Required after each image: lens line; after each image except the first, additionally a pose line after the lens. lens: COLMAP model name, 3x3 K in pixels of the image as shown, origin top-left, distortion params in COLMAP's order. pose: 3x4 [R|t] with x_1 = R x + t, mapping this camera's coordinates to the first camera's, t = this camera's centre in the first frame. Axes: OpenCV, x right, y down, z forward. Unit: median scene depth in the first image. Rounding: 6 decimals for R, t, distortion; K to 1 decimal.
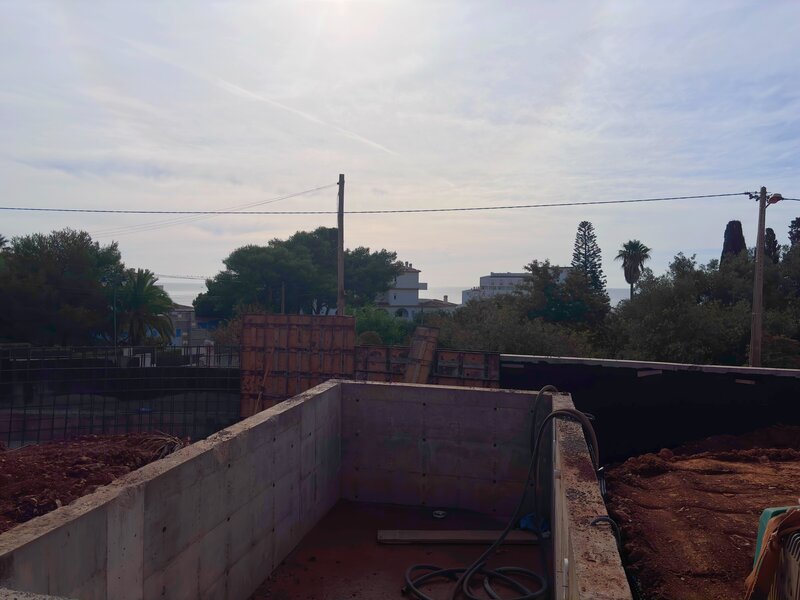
lens RADIAL K [[600.8, 0, 397.2], [0, 600.8, 299.9], [0, 0, 1]] dist [0.057856, -0.069630]
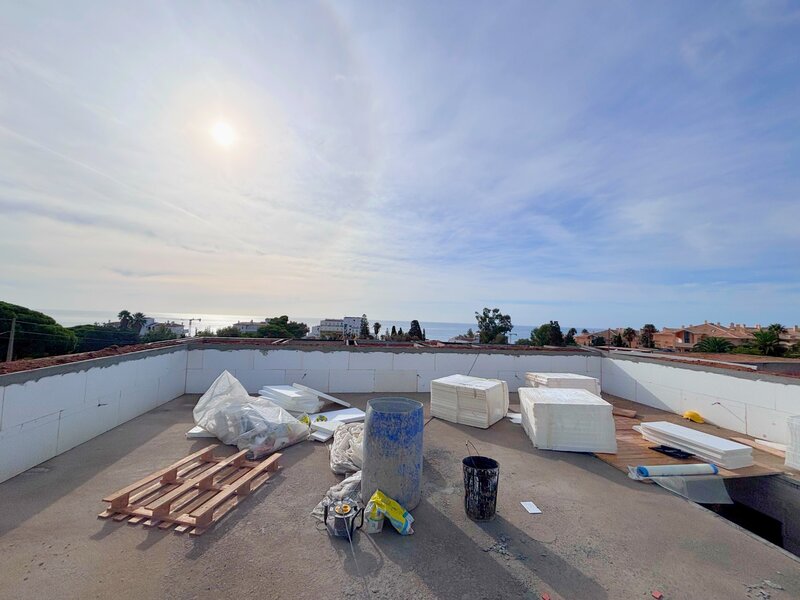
lens RADIAL K [[322.4, 0, 400.7], [0, 322.4, 314.0], [0, 0, 1]] dist [-0.000034, -0.000017]
pose [[0.916736, 0.025011, 0.398710, -0.579793], [-0.011180, 0.999254, -0.036978, -0.195157], [-0.399338, 0.029442, 0.916331, -1.921615]]
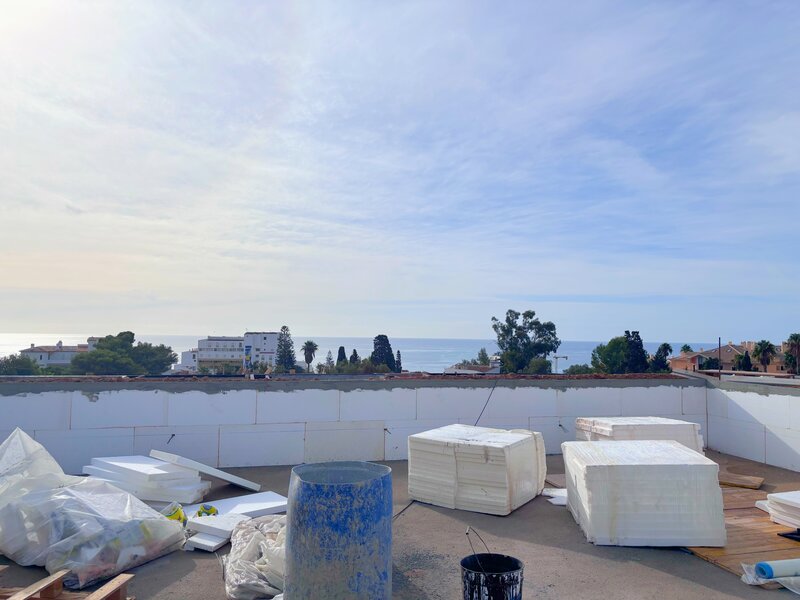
lens RADIAL K [[604.8, 0, 406.4], [0, 604.8, 330.8], [0, 0, 1]] dist [0.019625, -0.006349]
pose [[0.879250, 0.001934, 0.476356, -0.581413], [0.011637, 0.999606, -0.025538, -0.192326], [-0.476218, 0.027998, 0.878882, -1.927962]]
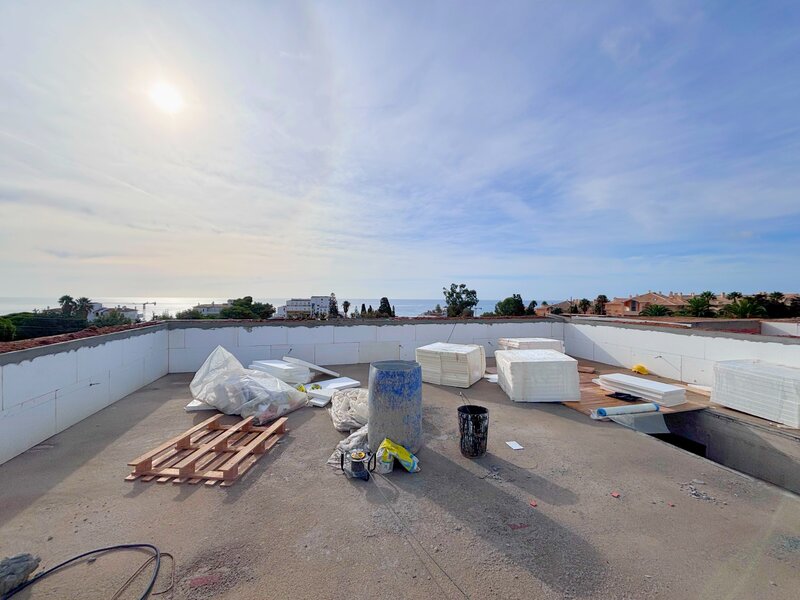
lens RADIAL K [[321.2, 0, 401.7], [0, 321.2, 307.7], [0, 0, 1]] dist [-0.000619, -0.000172]
pose [[0.871818, -0.023108, 0.489285, -0.593302], [0.018586, 0.999728, 0.014098, -0.191844], [-0.489478, -0.003197, 0.872010, -1.926191]]
